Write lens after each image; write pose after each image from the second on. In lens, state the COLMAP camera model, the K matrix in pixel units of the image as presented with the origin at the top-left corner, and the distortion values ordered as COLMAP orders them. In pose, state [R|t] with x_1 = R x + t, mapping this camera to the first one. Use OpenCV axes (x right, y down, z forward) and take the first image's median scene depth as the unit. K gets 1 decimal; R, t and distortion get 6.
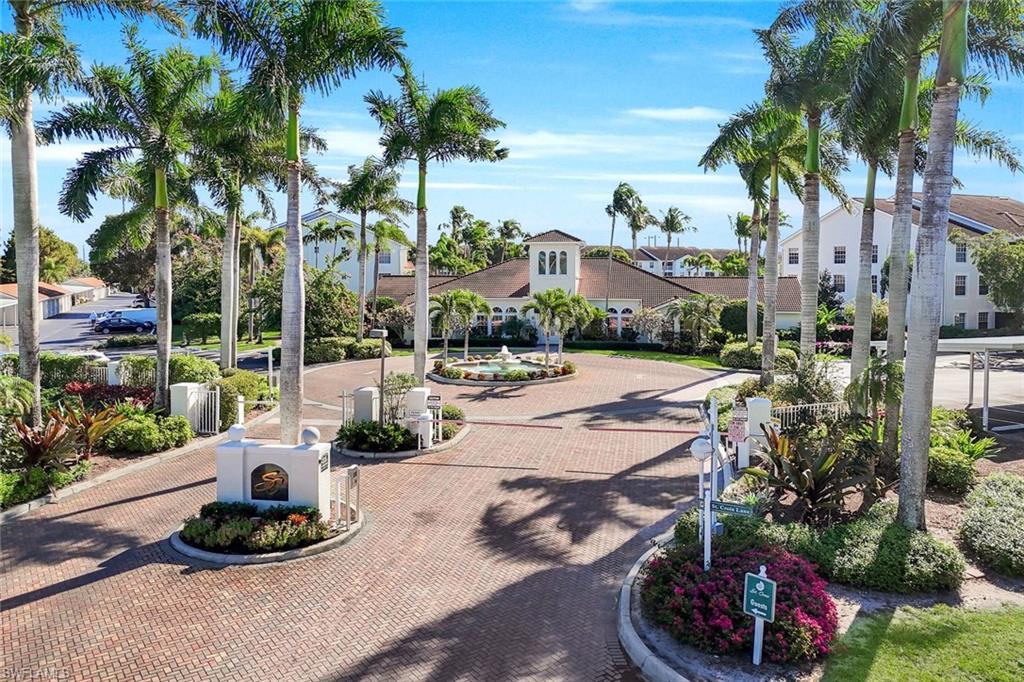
lens RADIAL K [[704.1, 0, 511.9], [0, 704.1, 342.4], [0, 0, 1]] dist [0.001133, -0.000218]
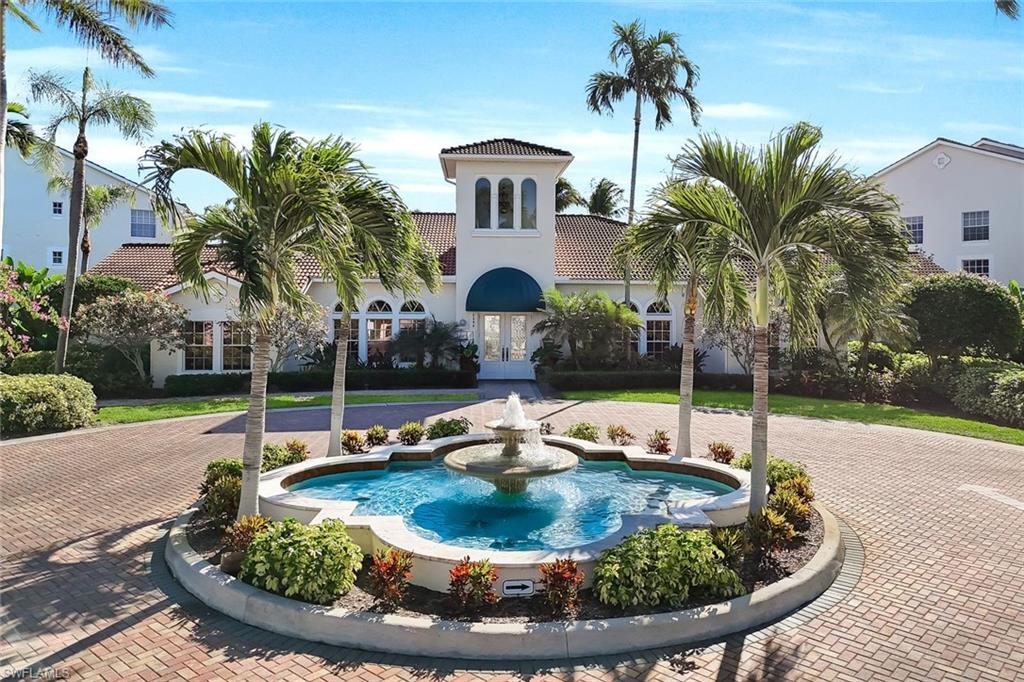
lens RADIAL K [[704.1, 0, 516.3], [0, 704.1, 341.7], [0, 0, 1]] dist [0.001133, -0.000218]
pose [[0.969018, -0.003958, 0.246960, -0.050608], [0.015297, 0.998914, -0.044015, -0.001938], [-0.246518, 0.046429, 0.968025, 0.559658]]
